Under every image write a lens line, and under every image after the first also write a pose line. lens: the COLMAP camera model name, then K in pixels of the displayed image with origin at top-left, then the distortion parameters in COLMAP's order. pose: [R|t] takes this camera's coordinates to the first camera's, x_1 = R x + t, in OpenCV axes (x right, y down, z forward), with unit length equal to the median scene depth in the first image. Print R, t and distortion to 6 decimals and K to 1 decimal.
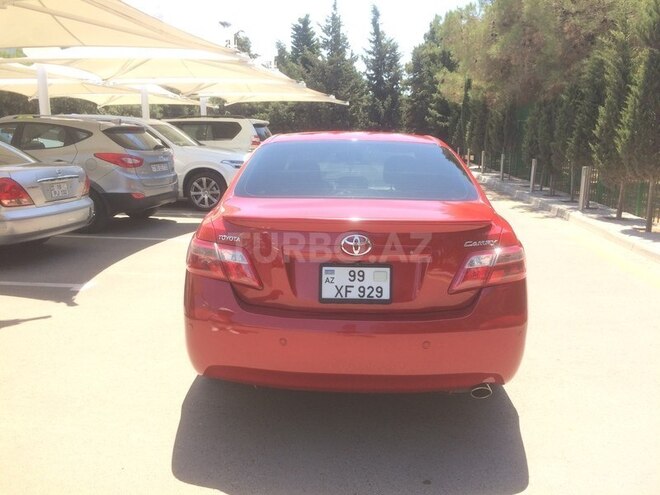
lens RADIAL K [[592.9, 0, 330.0], [0, 592.9, 247.5], [0, 0, 1]] dist [0.036383, -0.003583]
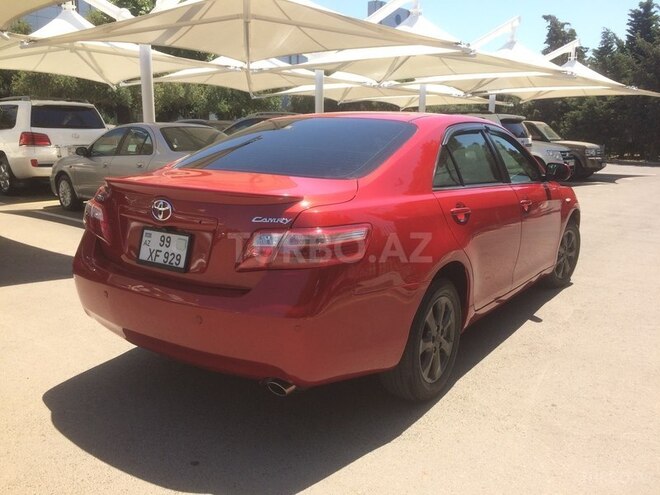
lens RADIAL K [[601.3, 0, 330.0], [0, 601.3, 247.5], [0, 0, 1]] dist [0.037795, -0.117857]
pose [[0.808533, 0.104564, -0.579086, 0.212879], [-0.112204, 0.993425, 0.022718, 0.000862], [0.577654, 0.046607, 0.814950, 0.080222]]
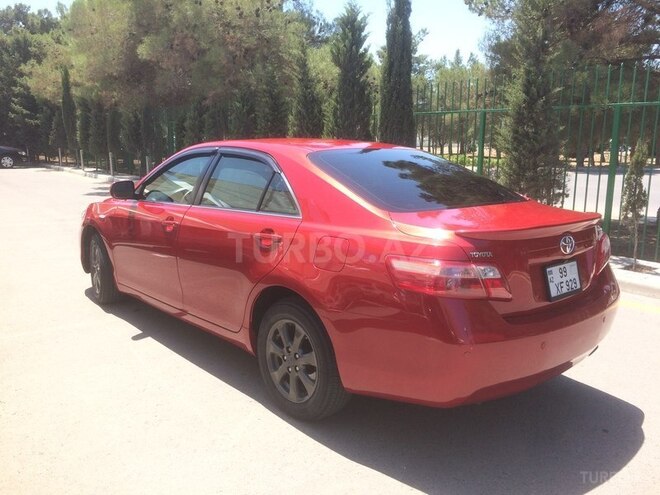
lens RADIAL K [[592.9, 0, 330.0], [0, 592.9, 247.5], [0, 0, 1]] dist [0.036383, -0.003583]
pose [[0.748301, -0.110655, 0.654065, -0.253561], [0.110699, 0.992994, 0.041346, -0.023582], [-0.654058, 0.041465, 0.755307, 0.104758]]
